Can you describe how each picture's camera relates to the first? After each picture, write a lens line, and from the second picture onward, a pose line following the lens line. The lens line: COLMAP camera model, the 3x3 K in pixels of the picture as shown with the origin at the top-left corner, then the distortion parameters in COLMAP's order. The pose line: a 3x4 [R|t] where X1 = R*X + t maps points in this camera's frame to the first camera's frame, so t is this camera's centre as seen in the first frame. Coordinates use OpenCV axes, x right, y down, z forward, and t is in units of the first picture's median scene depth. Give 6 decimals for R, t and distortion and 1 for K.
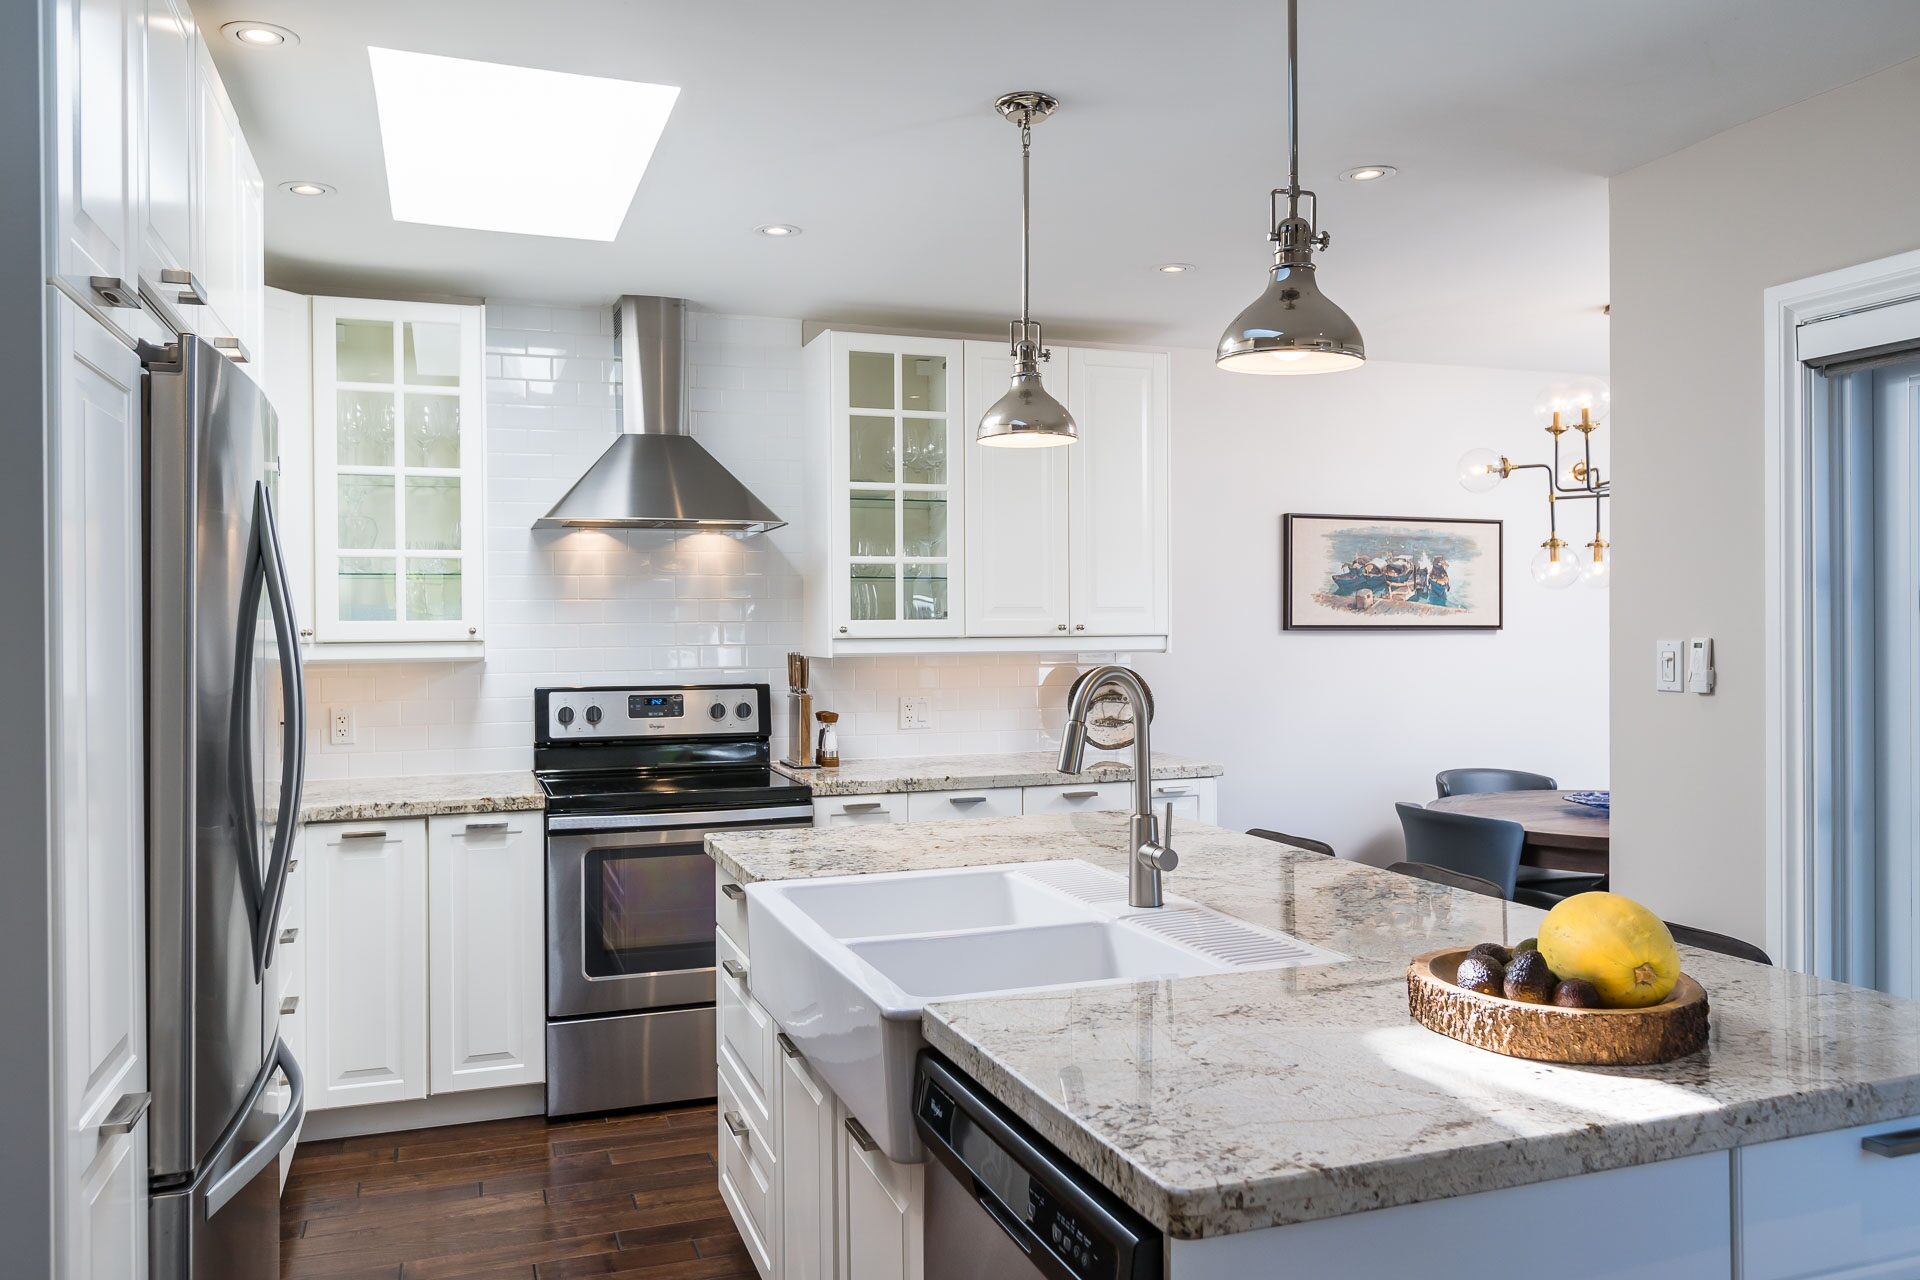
lens RADIAL K [[1376.5, 0, 960.2], [0, 1376.5, 637.5], [0, 0, 1]] dist [-0.004052, -0.005379]
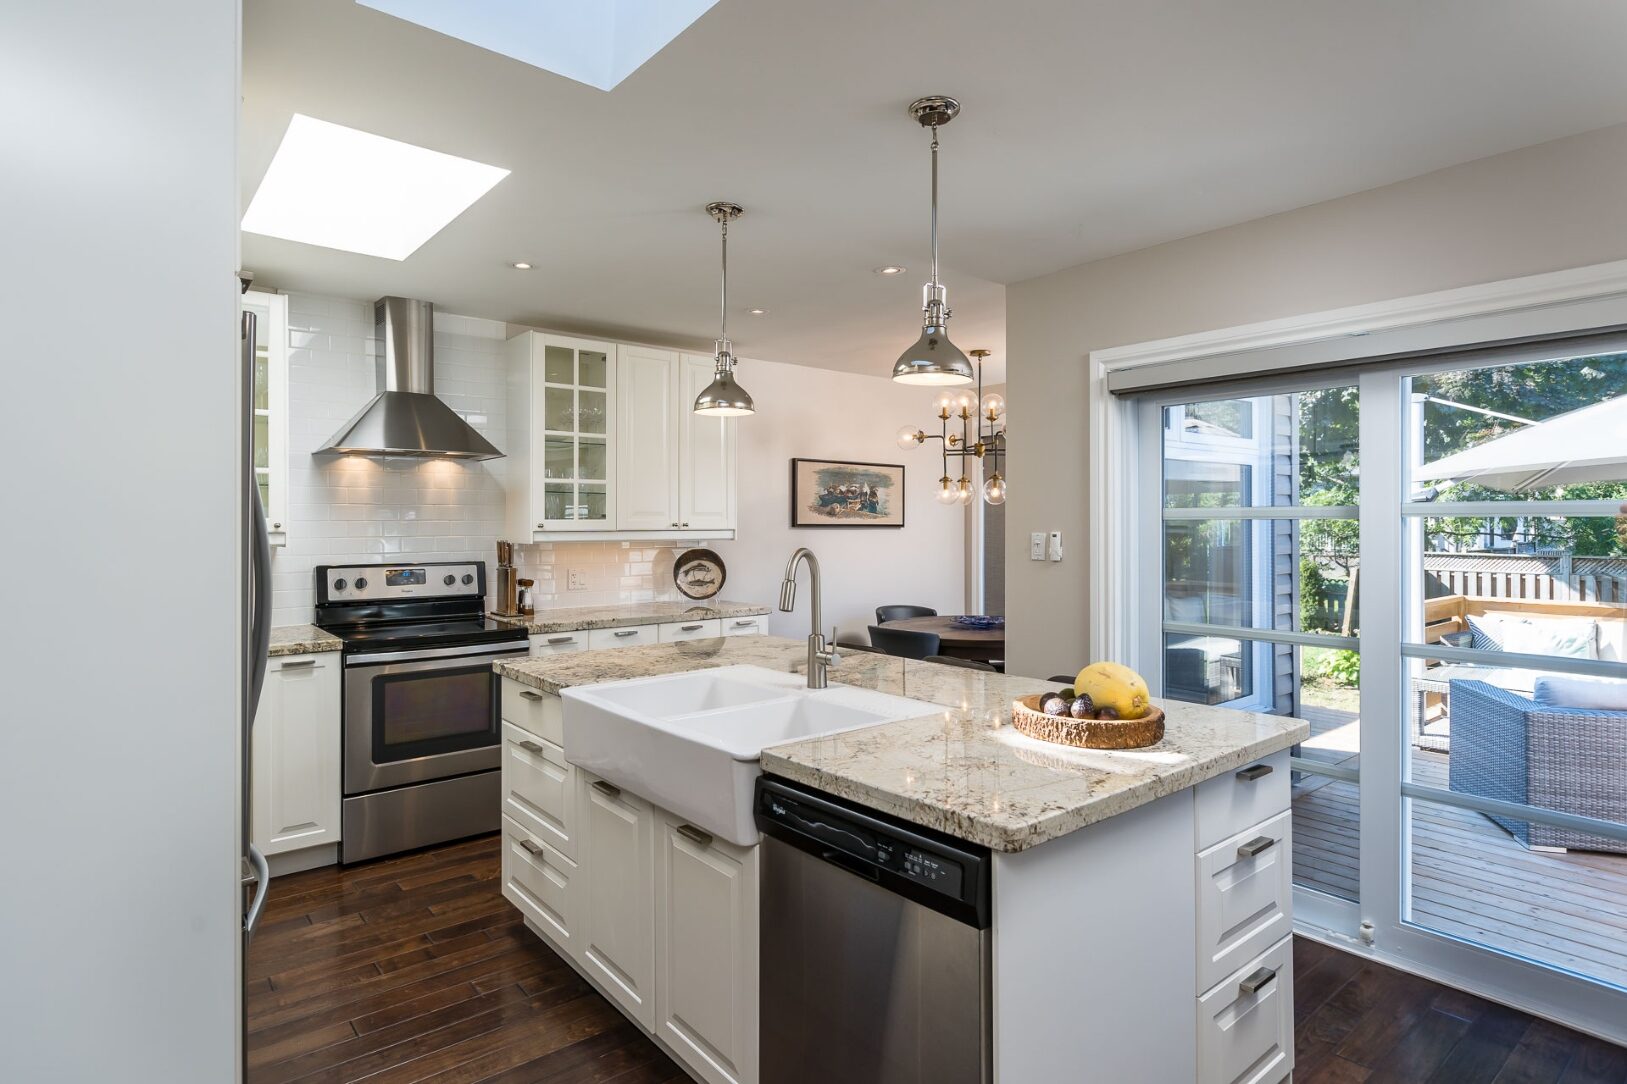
lens RADIAL K [[854.8, 0, 803.5], [0, 854.8, 526.8], [0, 0, 1]] dist [-0.000806, 0.000713]
pose [[0.944060, 0.003648, 0.329755, -0.125147], [-0.002037, 0.999984, -0.005231, 0.000011], [-0.329769, 0.004267, 0.944052, -0.001888]]
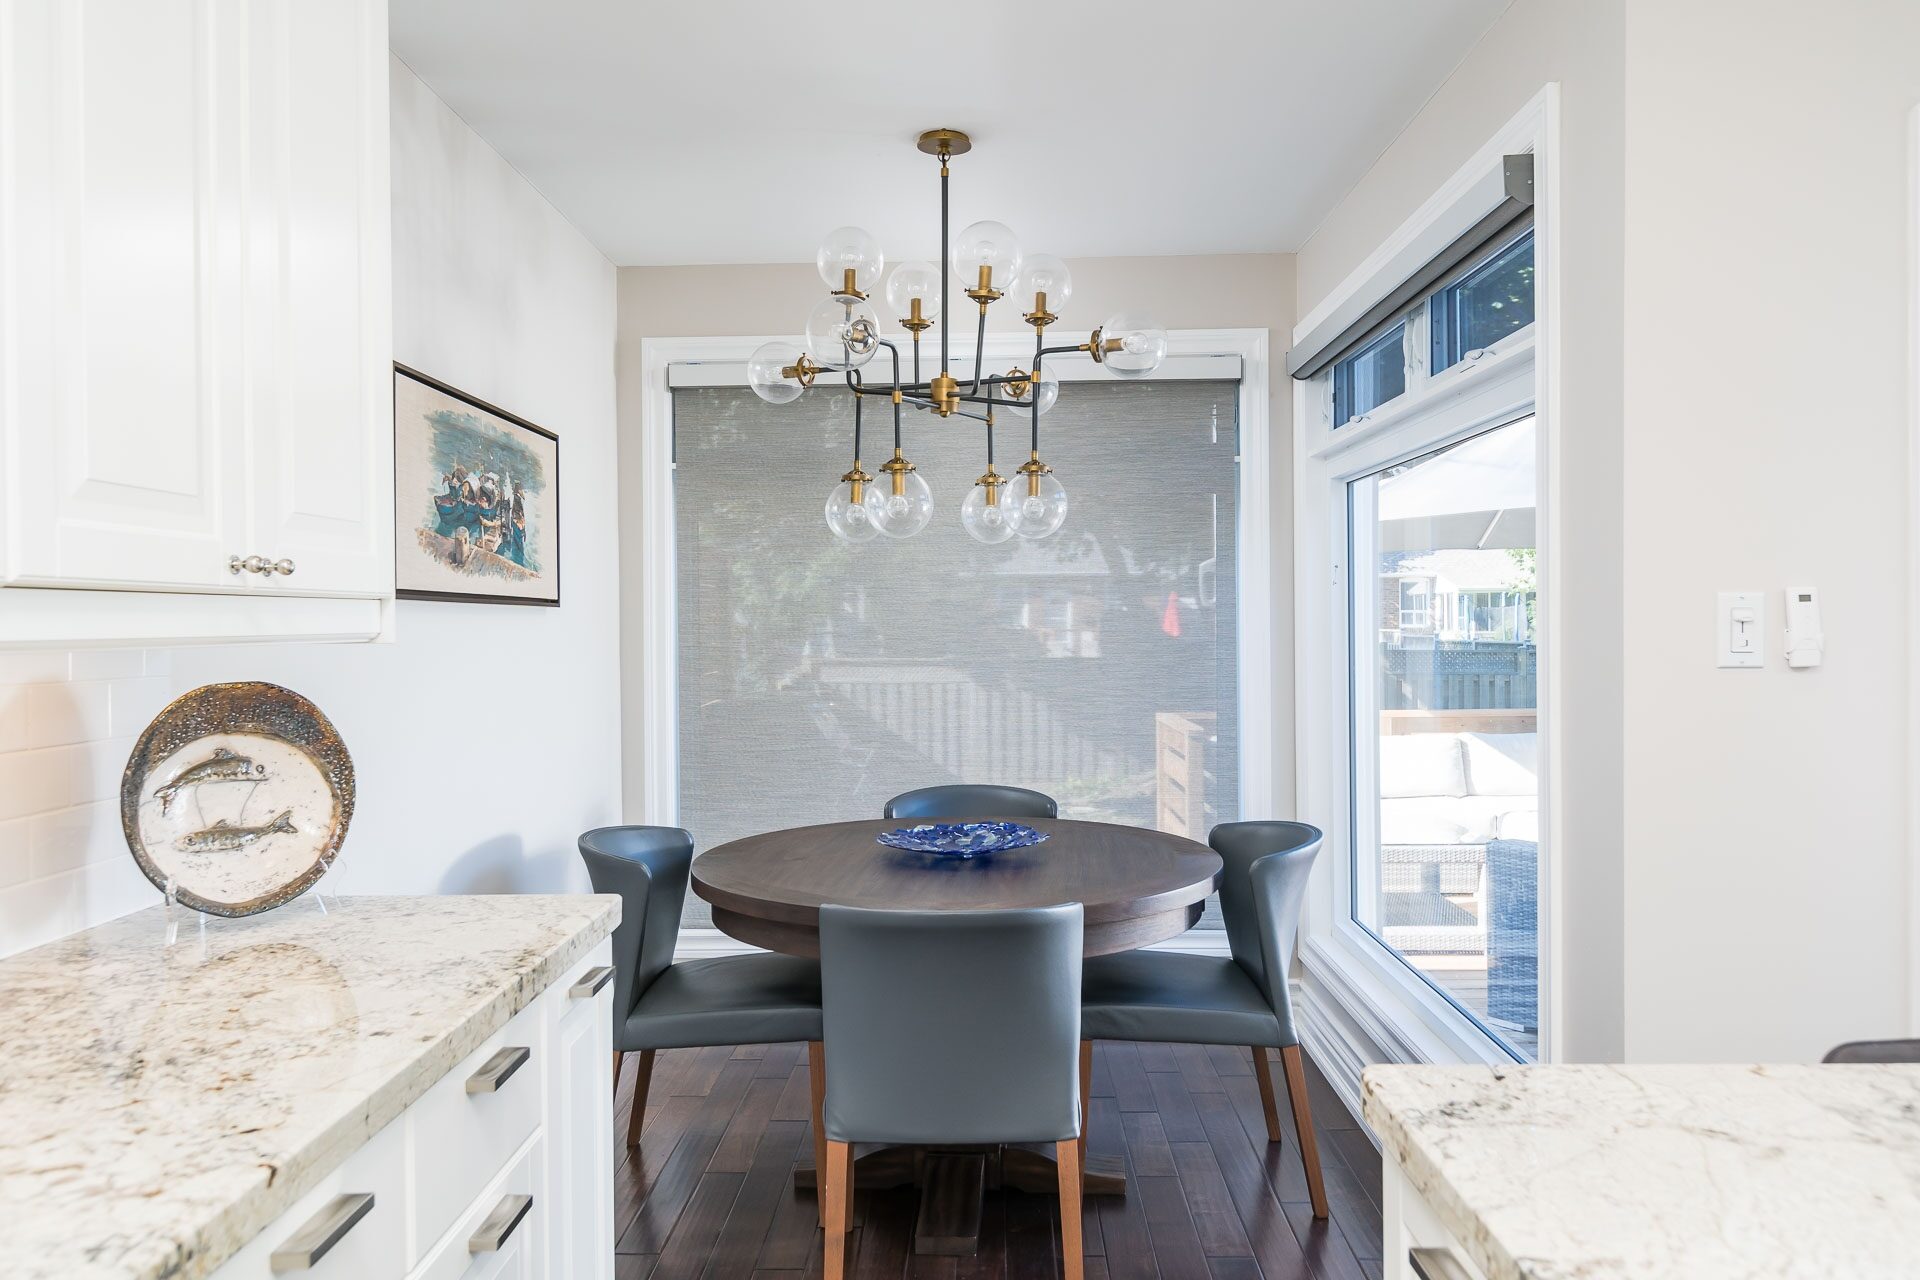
lens RADIAL K [[1376.5, 0, 957.4], [0, 1376.5, 632.0], [0, 0, 1]] dist [-0.004052, -0.005379]
pose [[0.364824, -0.003738, 0.931069, -0.179880], [0.013357, 0.999910, -0.001219, 0.012181], [-0.930981, 0.012881, 0.364841, 0.790685]]
